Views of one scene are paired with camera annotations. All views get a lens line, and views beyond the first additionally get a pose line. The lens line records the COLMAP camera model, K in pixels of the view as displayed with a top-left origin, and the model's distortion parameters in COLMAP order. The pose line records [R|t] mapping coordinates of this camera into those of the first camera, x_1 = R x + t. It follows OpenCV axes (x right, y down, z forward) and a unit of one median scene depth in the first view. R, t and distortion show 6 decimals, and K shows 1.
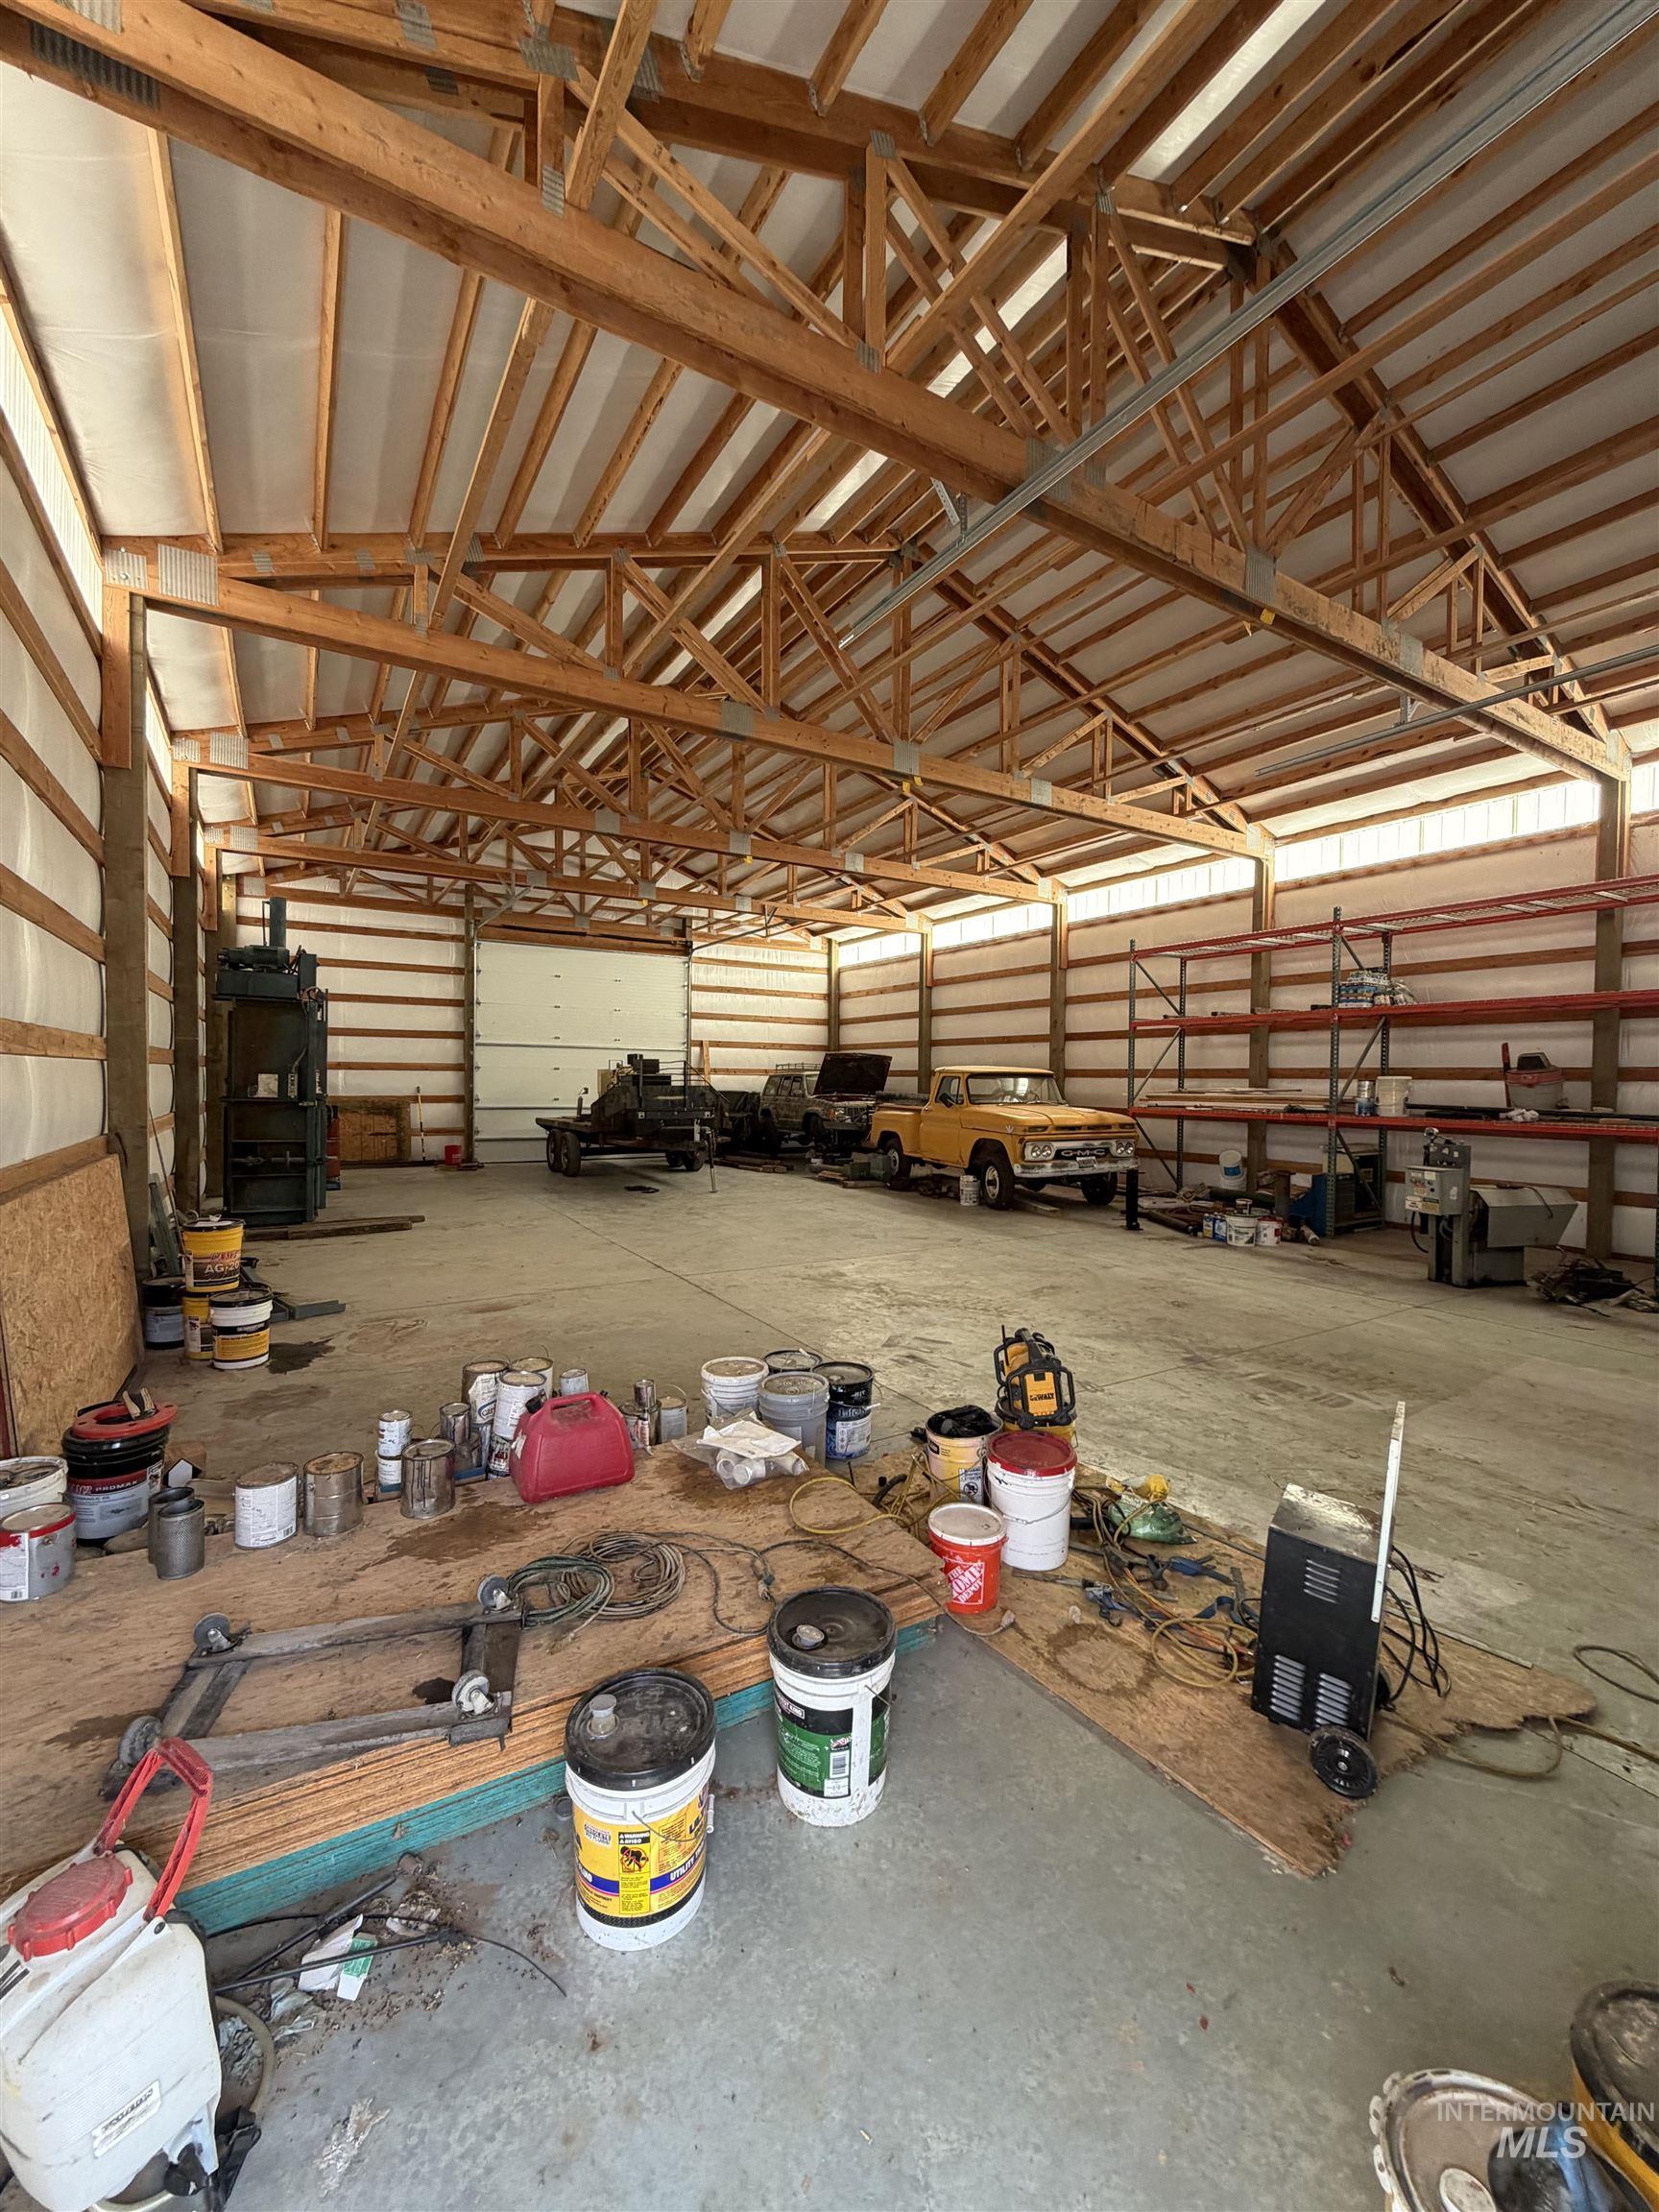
lens RADIAL K [[882.0, 0, 830.8], [0, 882.0, 1096.0], [0, 0, 1]] dist [0.000556, 0.000227]
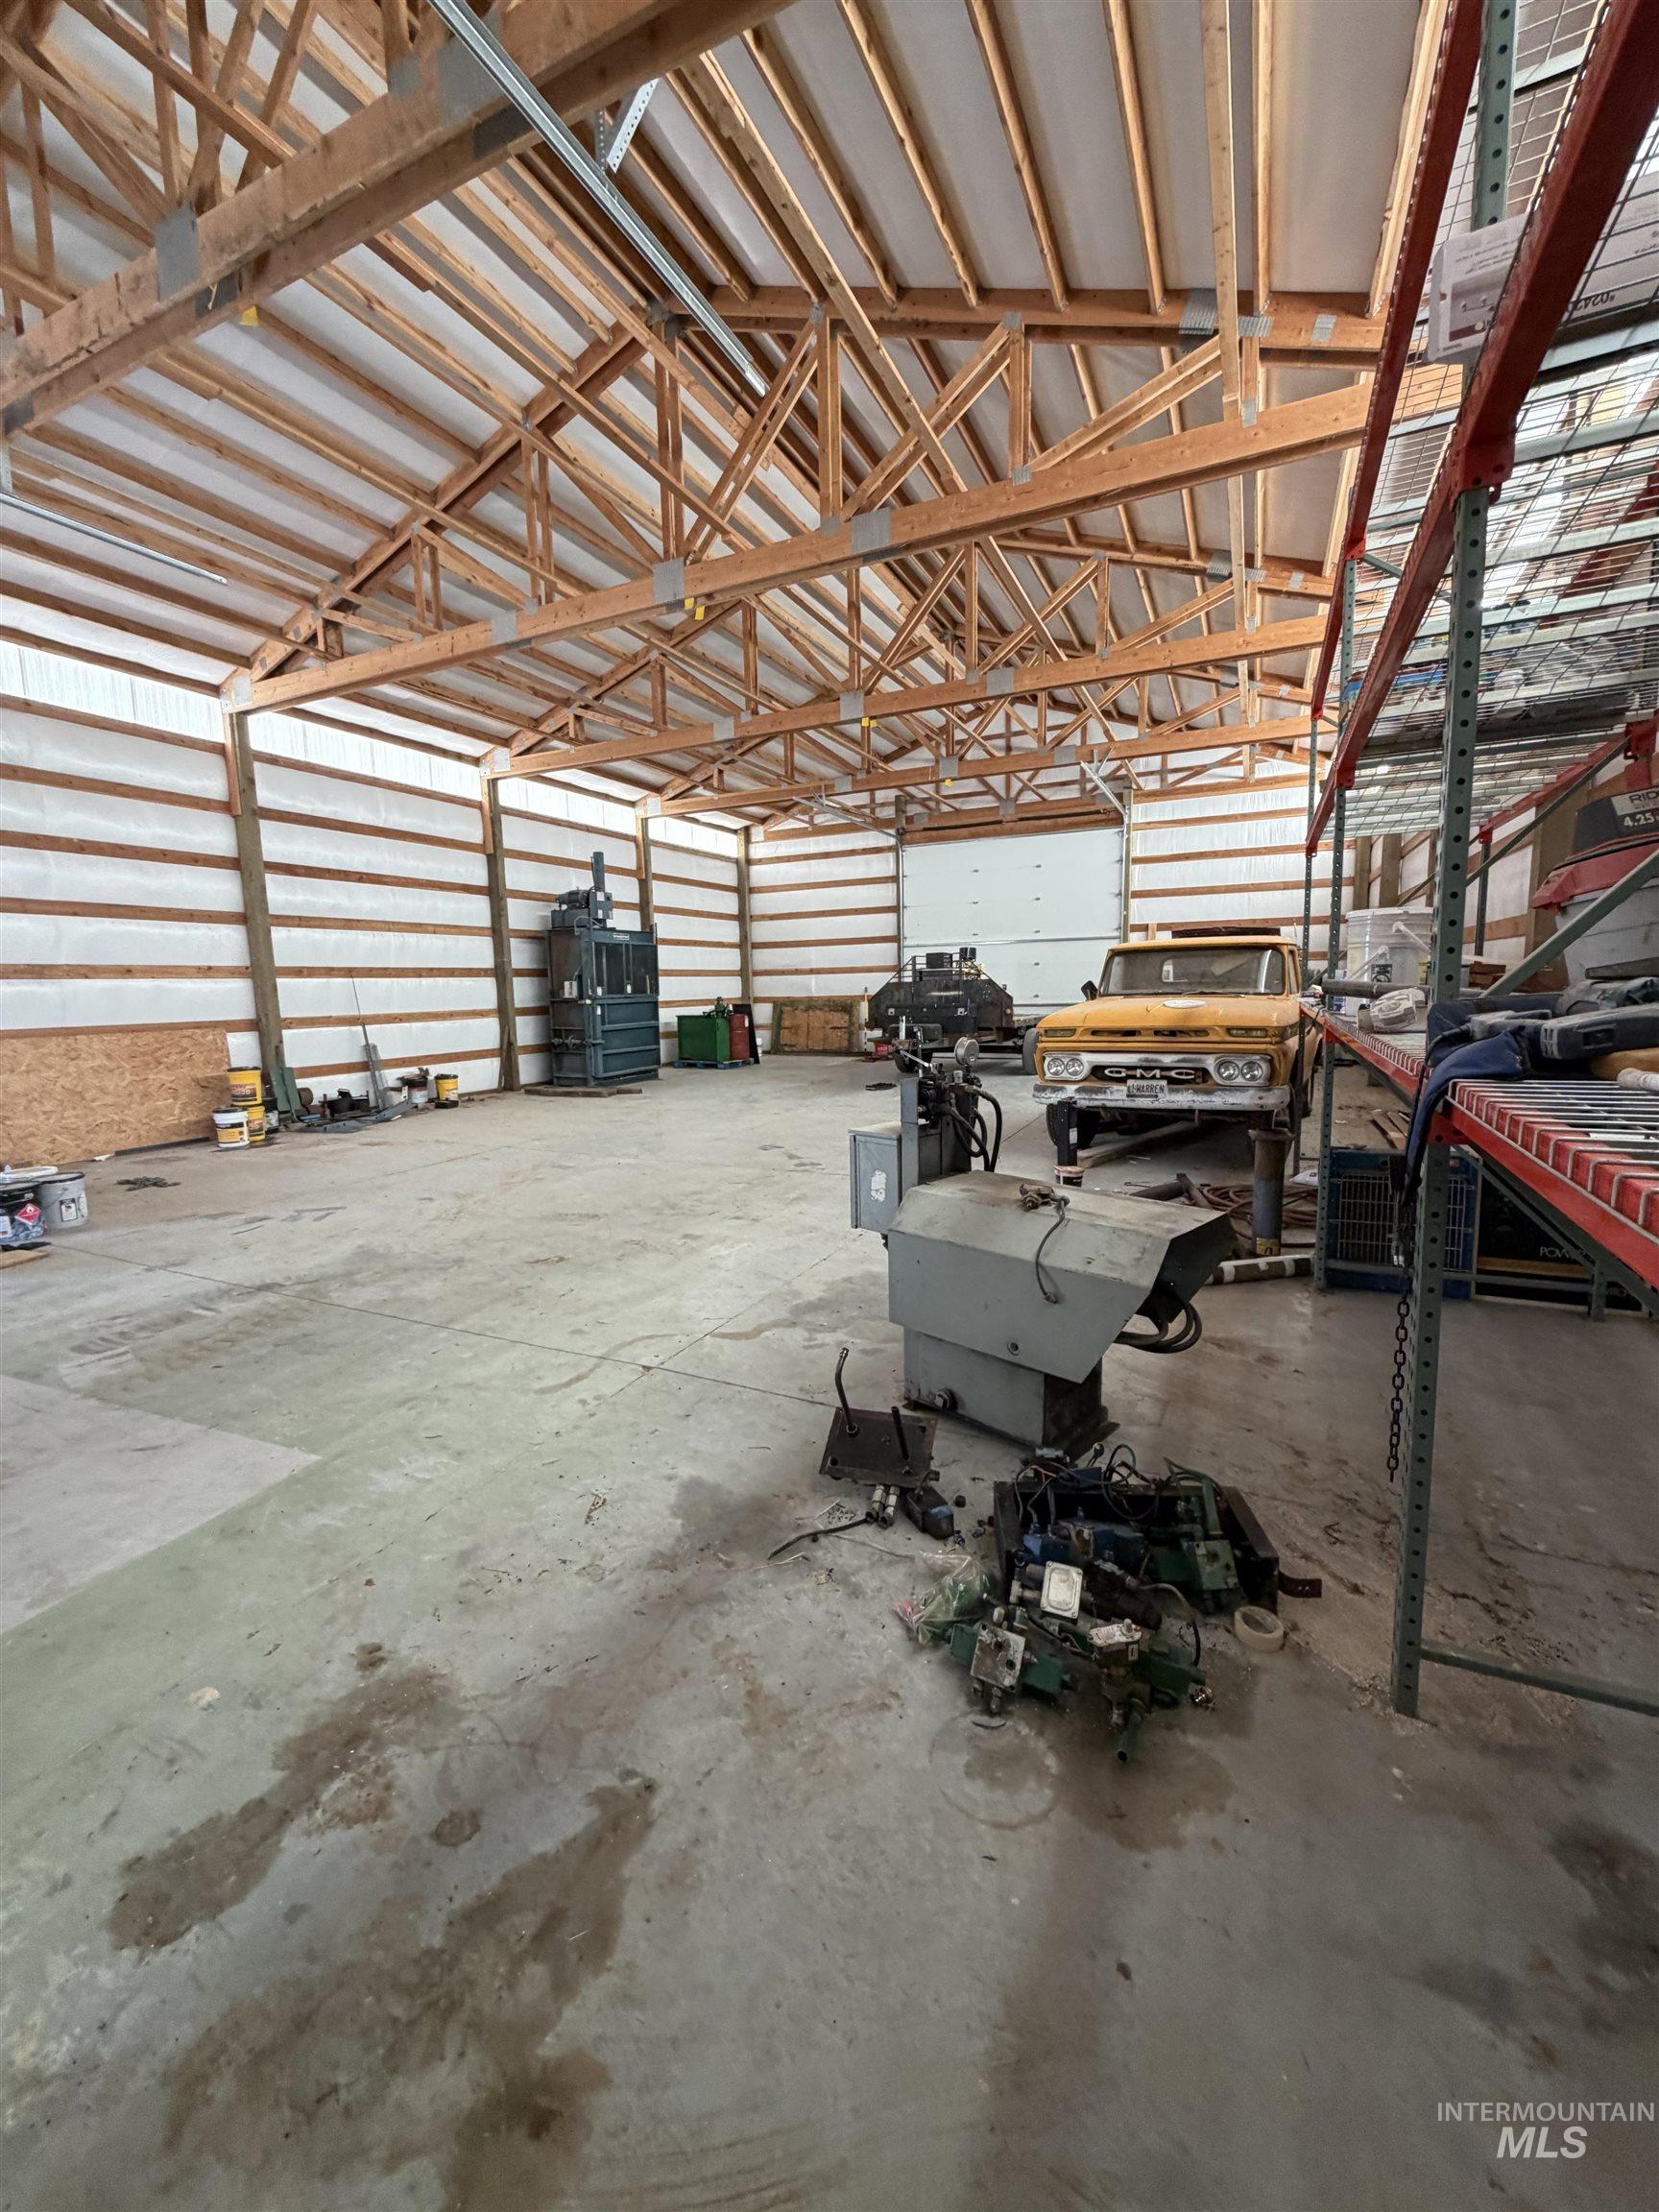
lens RADIAL K [[882.0, 0, 830.2], [0, 882.0, 1104.0], [0, 0, 1]] dist [0.000556, 0.000227]
pose [[0.541759, 0.089086, -0.835799, 0.494636], [0.012904, 0.993369, 0.114245, 0.009080], [0.840435, -0.072678, 0.537017, 0.350198]]
